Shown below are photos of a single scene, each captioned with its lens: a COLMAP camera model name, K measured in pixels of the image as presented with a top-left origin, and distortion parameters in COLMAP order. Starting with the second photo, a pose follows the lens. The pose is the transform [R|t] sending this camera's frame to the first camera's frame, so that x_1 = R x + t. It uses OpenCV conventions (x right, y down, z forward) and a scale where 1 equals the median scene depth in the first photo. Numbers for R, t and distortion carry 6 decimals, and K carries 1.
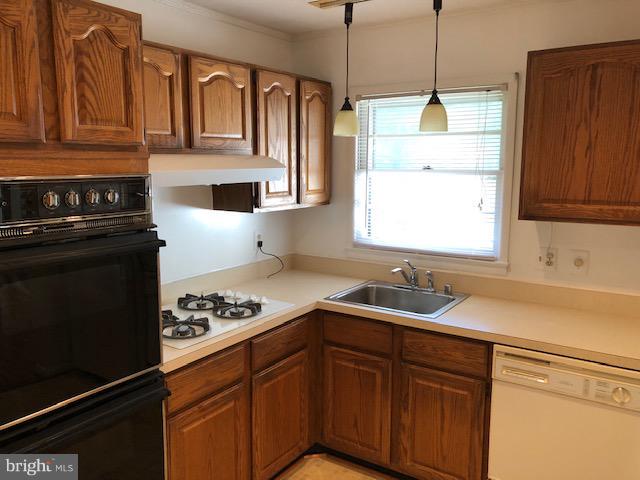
lens RADIAL K [[530.0, 0, 320.0], [0, 530.0, 233.9], [0, 0, 1]] dist [0.042097, -0.009256]
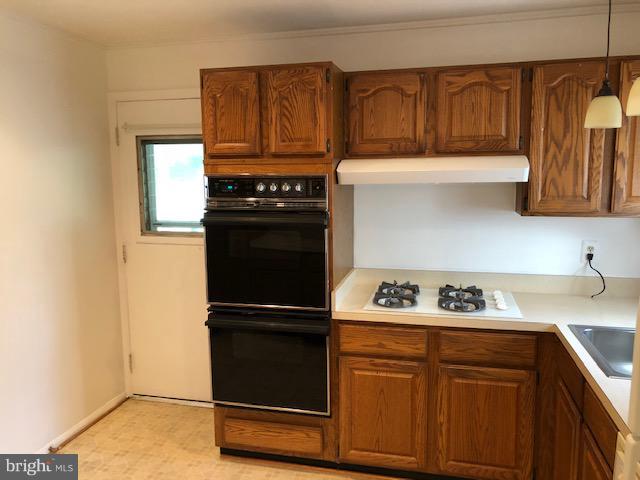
lens RADIAL K [[530.0, 0, 319.4], [0, 530.0, 242.0], [0, 0, 1]] dist [0.042097, -0.009256]
pose [[0.343357, 0.120582, -0.931432, 1.032998], [-0.119859, 0.989241, 0.083882, -0.049275], [0.931526, 0.082839, 0.354115, 0.510345]]
